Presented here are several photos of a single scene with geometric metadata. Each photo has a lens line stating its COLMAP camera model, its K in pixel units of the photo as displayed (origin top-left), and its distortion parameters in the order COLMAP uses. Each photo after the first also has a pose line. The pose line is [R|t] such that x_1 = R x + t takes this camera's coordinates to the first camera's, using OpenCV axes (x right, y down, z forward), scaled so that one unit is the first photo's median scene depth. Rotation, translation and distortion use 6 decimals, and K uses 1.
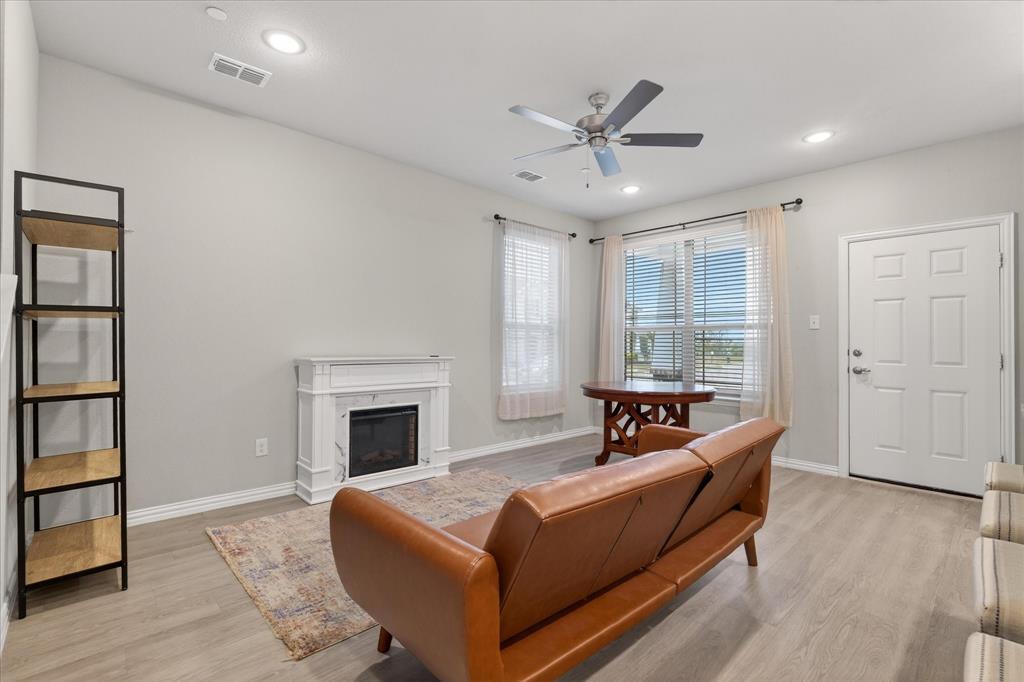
lens RADIAL K [[457.5, 0, 516.1], [0, 457.5, 337.8], [0, 0, 1]] dist [-0.000513, -0.000170]
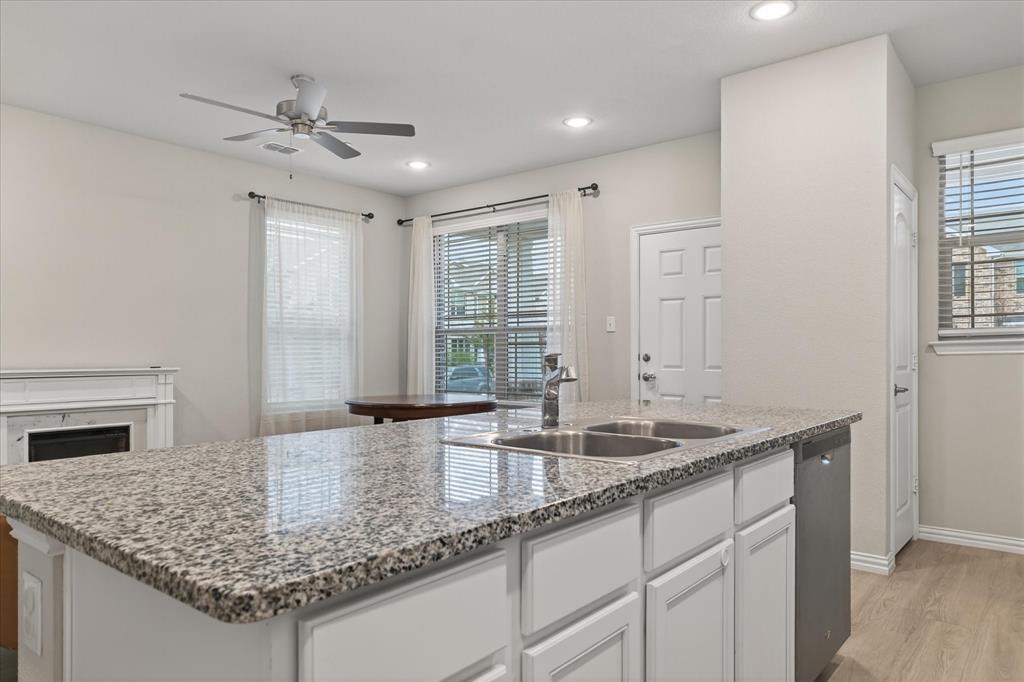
lens RADIAL K [[671.2, 0, 508.2], [0, 671.2, 359.3], [0, 0, 1]] dist [0.011556, 0.000926]
pose [[0.992480, -0.011488, 0.121867, 0.305162], [0.008540, 0.999659, 0.024684, 0.000821], [-0.122109, -0.023457, 0.992239, -0.284015]]
